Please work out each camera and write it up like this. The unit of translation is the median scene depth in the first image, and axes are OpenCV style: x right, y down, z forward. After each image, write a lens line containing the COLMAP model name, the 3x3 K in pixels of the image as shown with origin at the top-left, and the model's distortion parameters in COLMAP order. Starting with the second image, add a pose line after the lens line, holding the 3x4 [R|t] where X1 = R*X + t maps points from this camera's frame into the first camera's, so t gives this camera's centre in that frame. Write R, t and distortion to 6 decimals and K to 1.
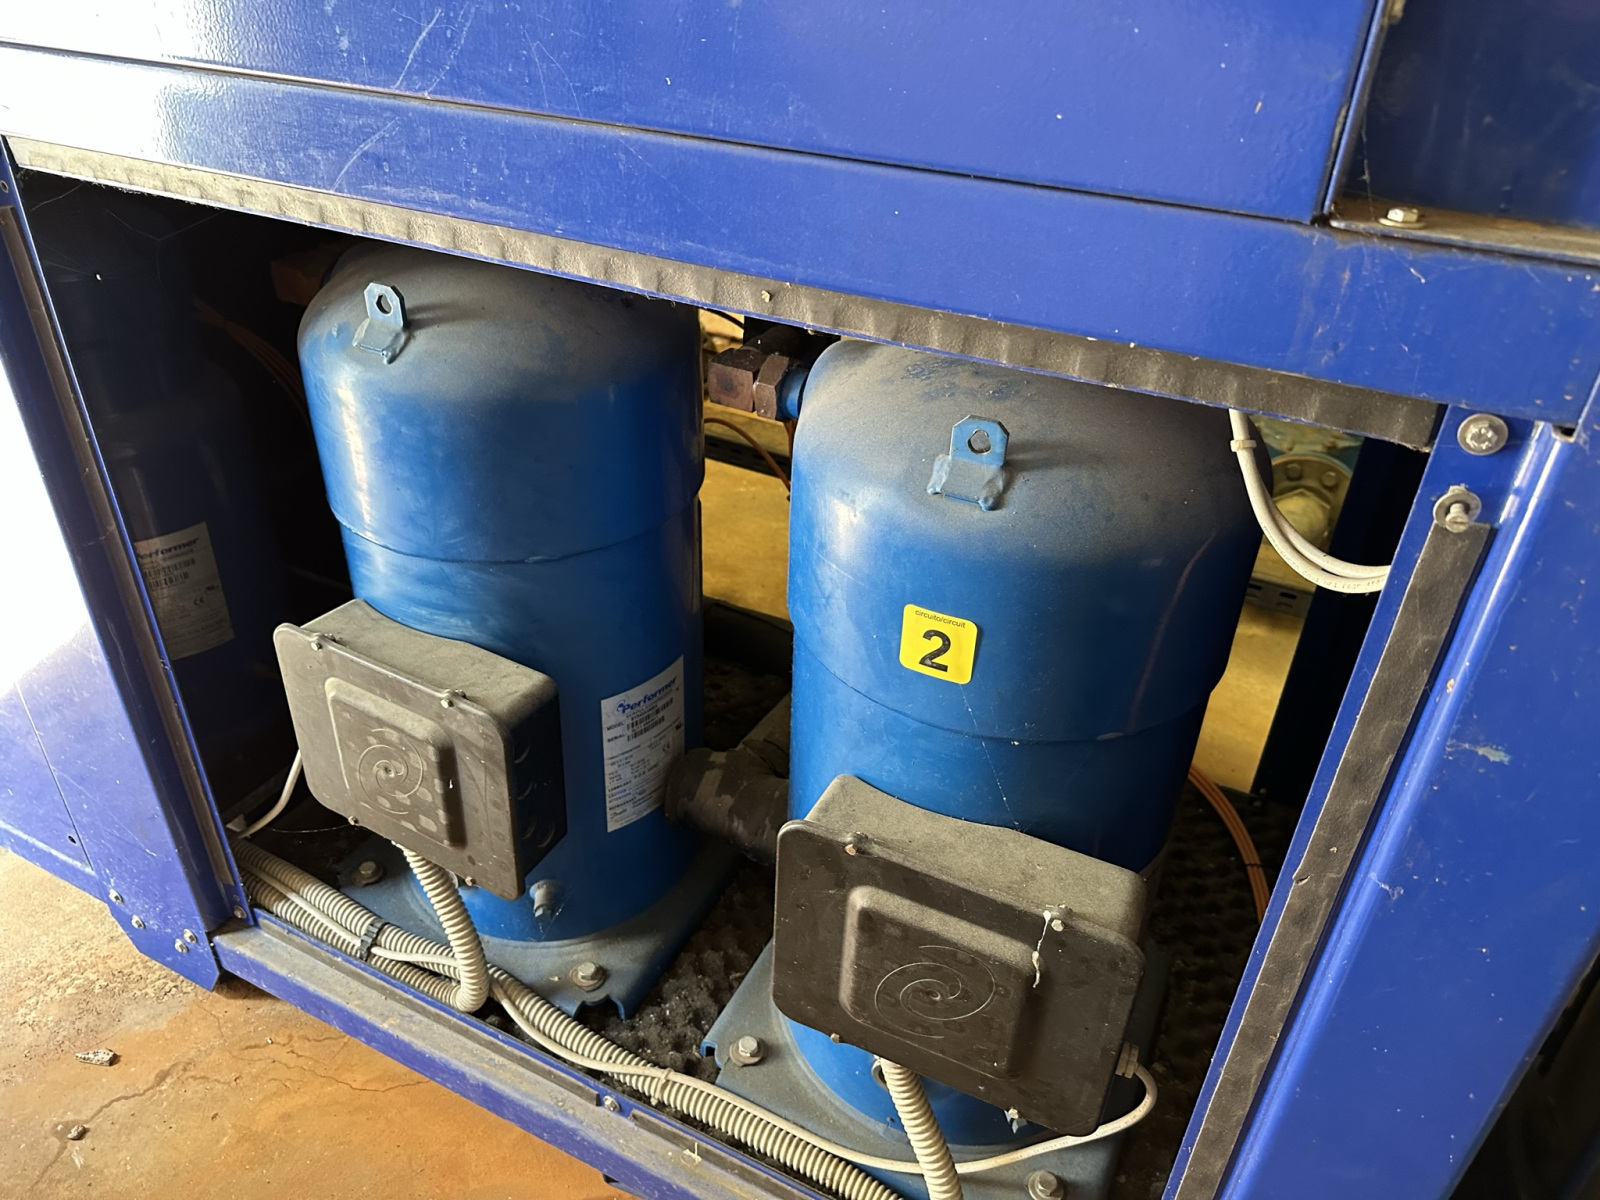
lens RADIAL K [[1135.8, 0, 800.5], [0, 1135.8, 610.6], [0, 0, 1]] dist [-0.001543, -0.005796]
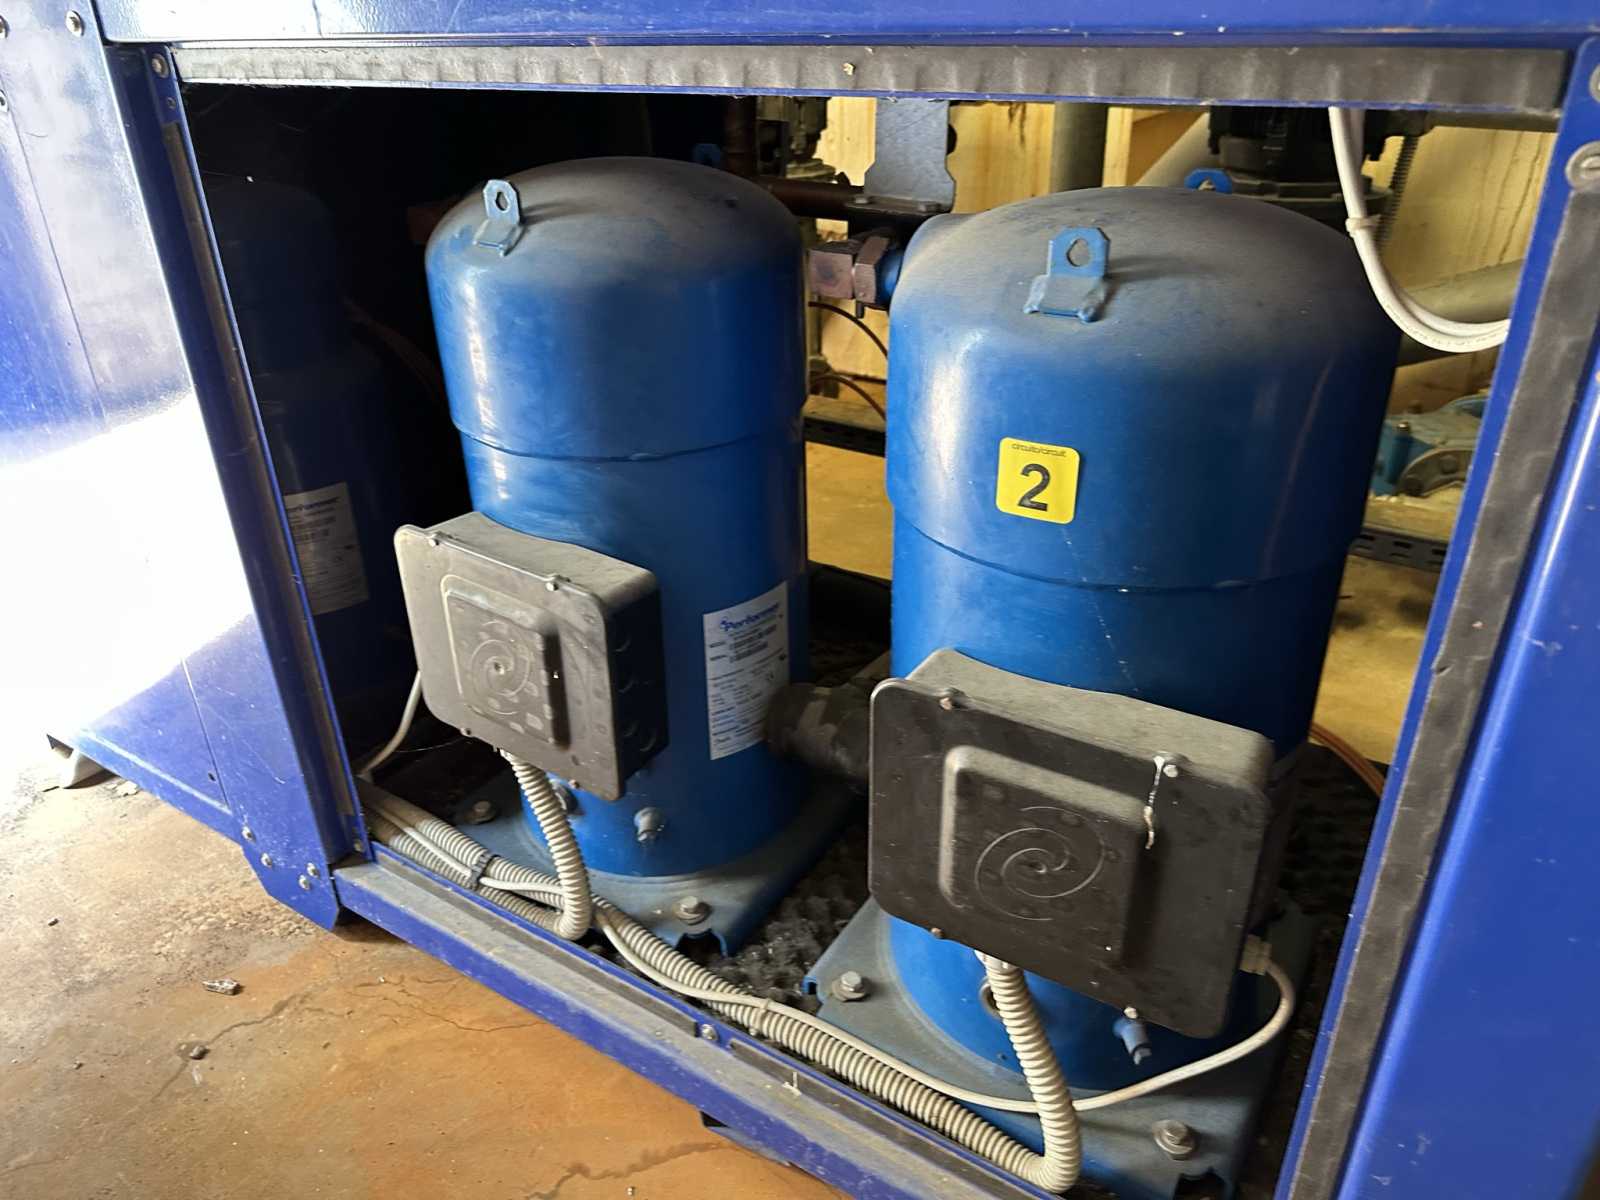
lens RADIAL K [[1127.8, 0, 783.6], [0, 1127.8, 593.9], [0, 0, 1]] dist [0.021731, -0.031642]
pose [[0.991712, -0.002264, -0.128459, 0.021303], [-0.008727, 0.996348, -0.084934, 0.144586], [0.128182, 0.085351, 0.988071, 0.022048]]
